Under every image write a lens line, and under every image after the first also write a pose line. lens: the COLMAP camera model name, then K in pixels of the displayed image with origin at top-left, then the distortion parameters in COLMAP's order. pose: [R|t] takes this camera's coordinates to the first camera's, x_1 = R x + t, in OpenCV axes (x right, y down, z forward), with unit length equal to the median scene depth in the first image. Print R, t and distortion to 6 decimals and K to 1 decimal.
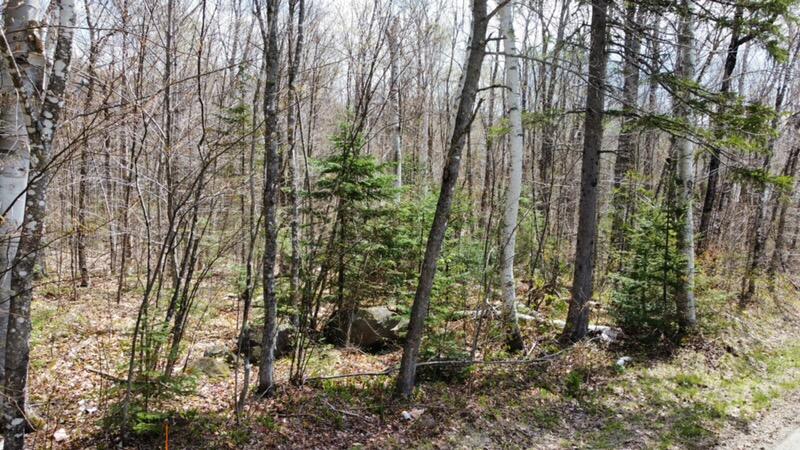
lens RADIAL K [[604.5, 0, 396.3], [0, 604.5, 227.7], [0, 0, 1]] dist [0.004422, -0.012220]
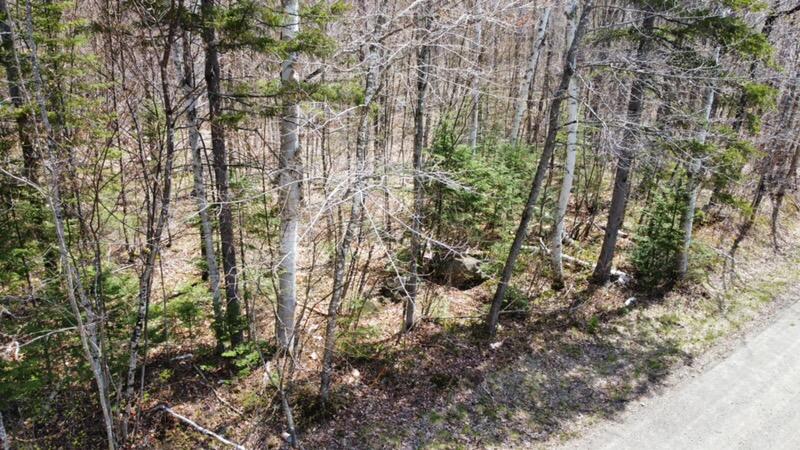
lens RADIAL K [[604.5, 0, 396.3], [0, 604.5, 227.7], [0, 0, 1]] dist [0.004422, -0.012220]
pose [[0.997088, 0.025875, -0.071735, -0.110846], [-0.005107, 0.961221, 0.275730, -0.384615], [0.076087, -0.274561, 0.958555, -0.468153]]
